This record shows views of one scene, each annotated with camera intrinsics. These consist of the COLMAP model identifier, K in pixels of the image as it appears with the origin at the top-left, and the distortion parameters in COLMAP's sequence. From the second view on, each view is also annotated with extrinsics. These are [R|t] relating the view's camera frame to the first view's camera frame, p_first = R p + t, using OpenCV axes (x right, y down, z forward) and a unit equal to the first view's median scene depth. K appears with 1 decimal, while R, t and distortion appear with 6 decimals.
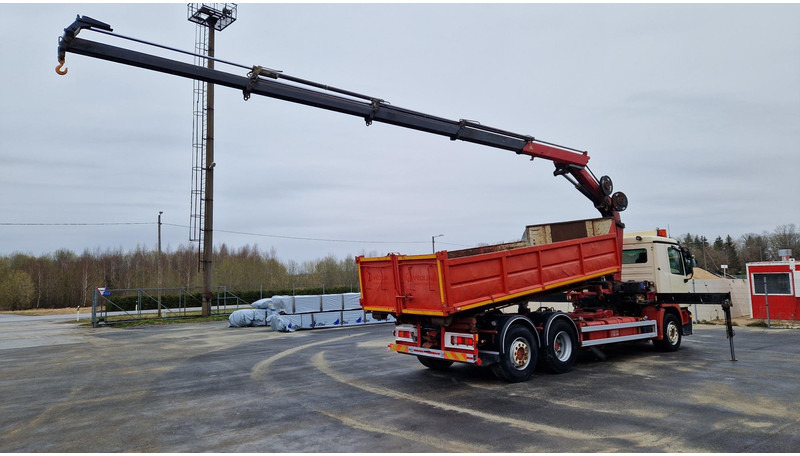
lens RADIAL K [[548.2, 0, 399.8], [0, 548.2, 229.1], [0, 0, 1]] dist [0.002648, 0.000627]
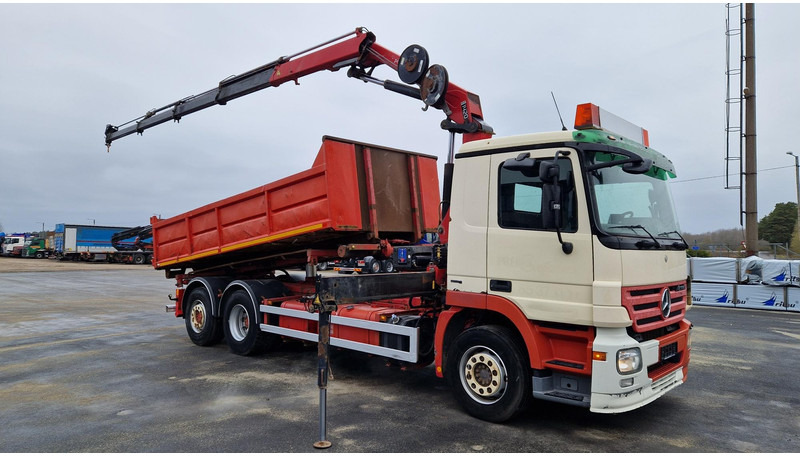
lens RADIAL K [[559.9, 0, 399.8], [0, 559.9, 247.1], [0, 0, 1]] dist [-0.000474, -0.000218]
pose [[0.118941, 0.021631, -0.992666, 1.105887], [0.093391, 0.995087, 0.032874, 0.092701], [0.988499, -0.096616, 0.116336, 1.101614]]
